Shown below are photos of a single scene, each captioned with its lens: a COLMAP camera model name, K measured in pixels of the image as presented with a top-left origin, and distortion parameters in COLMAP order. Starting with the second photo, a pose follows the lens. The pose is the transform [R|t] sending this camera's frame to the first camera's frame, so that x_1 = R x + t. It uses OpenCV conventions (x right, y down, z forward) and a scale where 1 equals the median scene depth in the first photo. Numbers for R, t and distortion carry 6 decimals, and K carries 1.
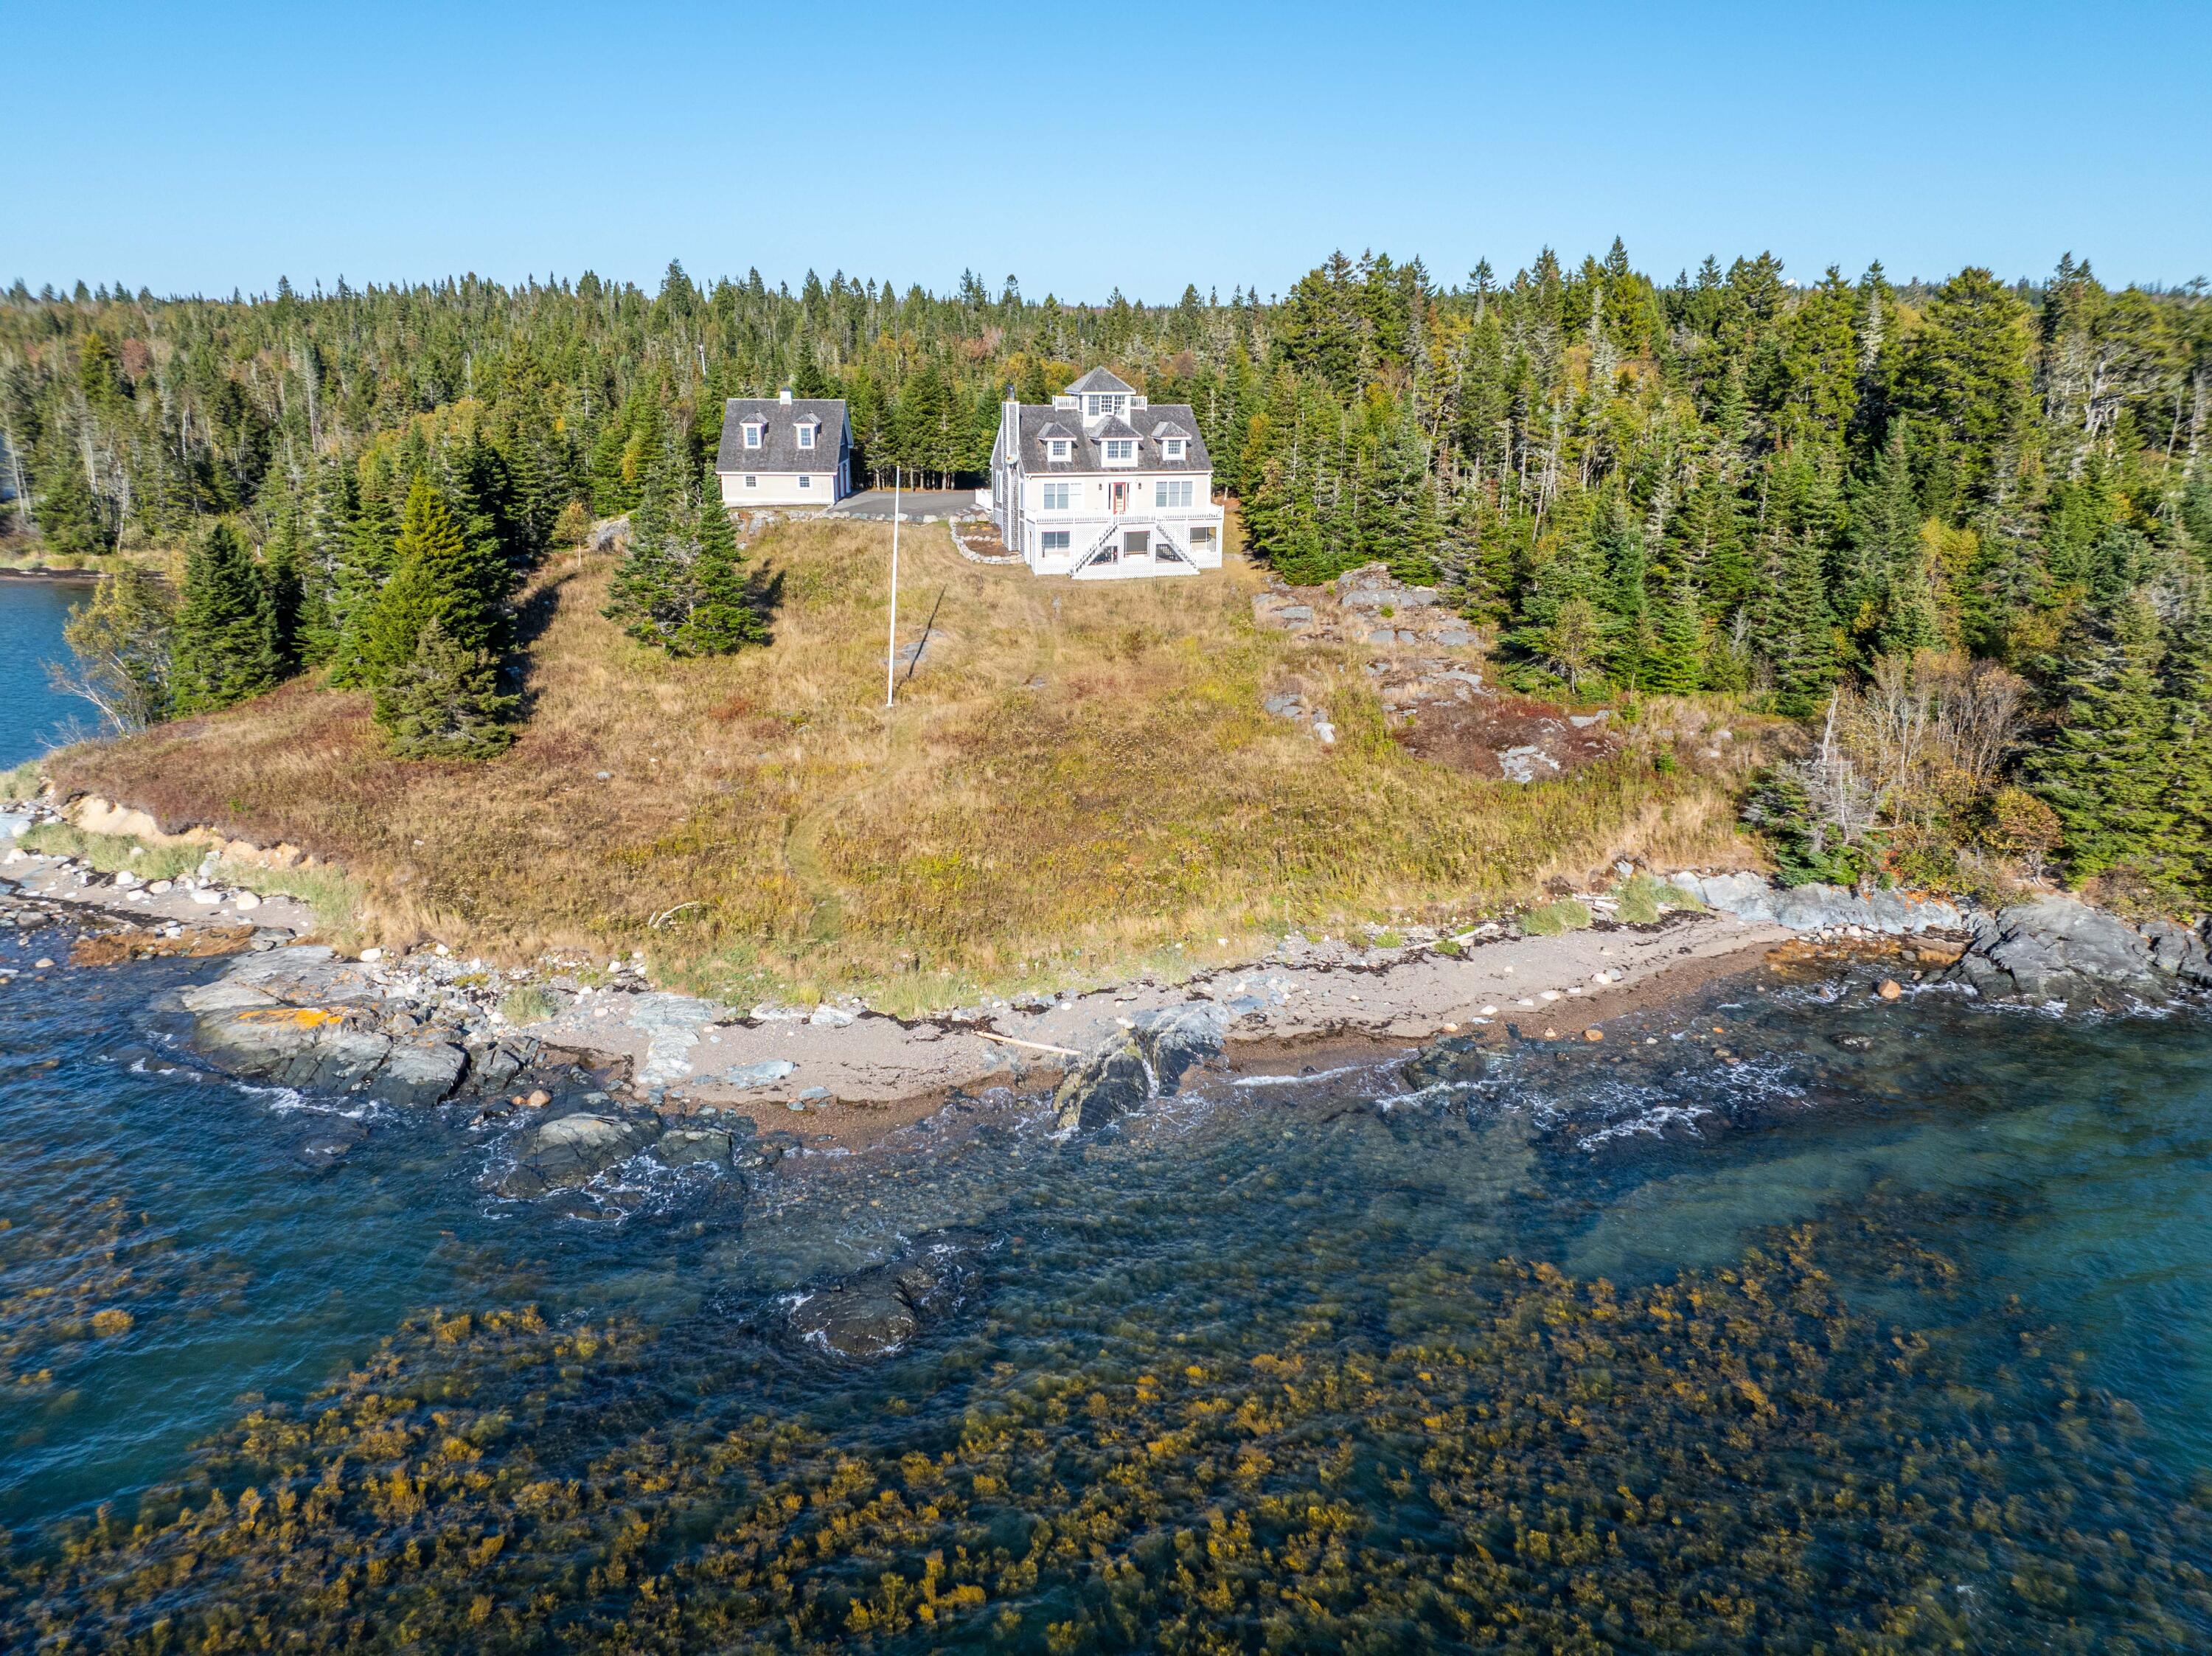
lens RADIAL K [[1560.4, 0, 1117.1], [0, 1560.4, 819.6], [0, 0, 1]] dist [-0.052492, 0.014173]
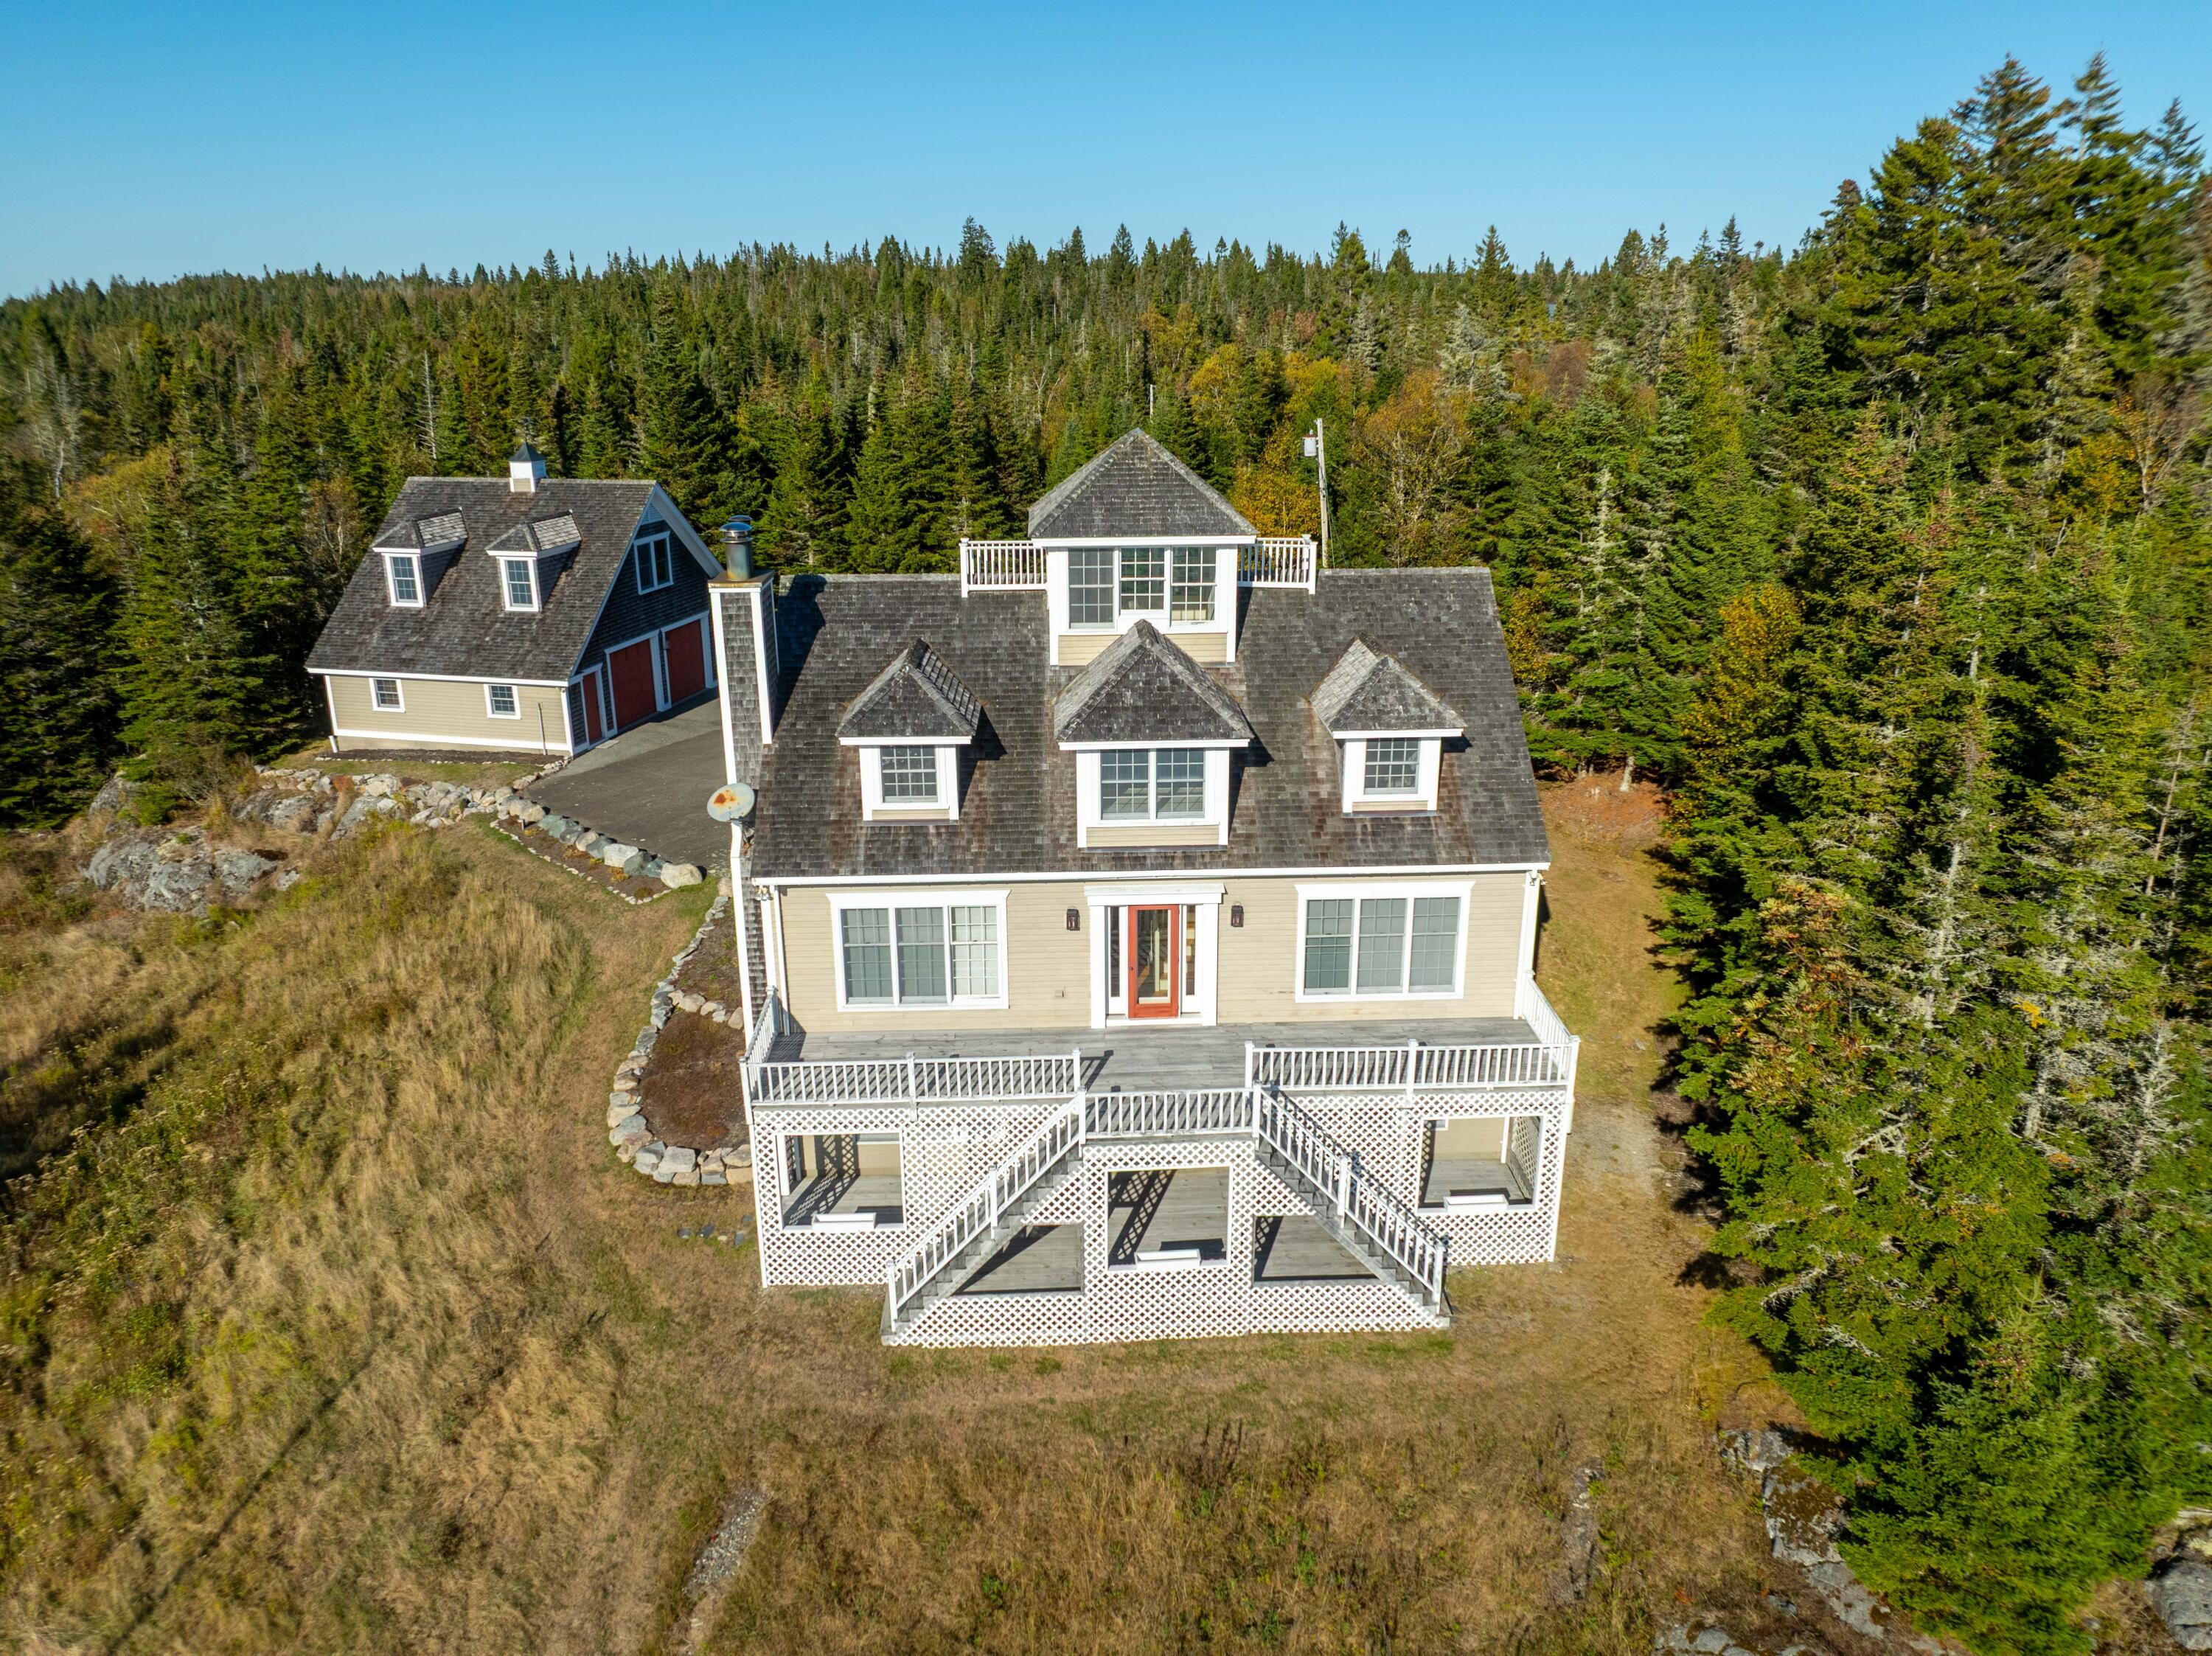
lens RADIAL K [[1560.4, 0, 1100.2], [0, 1560.4, 824.3], [0, 0, 1]] dist [-0.052492, 0.014173]
pose [[0.960697, 0.070538, -0.268487, 0.058326], [-0.065482, 0.997468, 0.027751, -0.228312], [0.269765, -0.009079, 0.962883, 0.731101]]
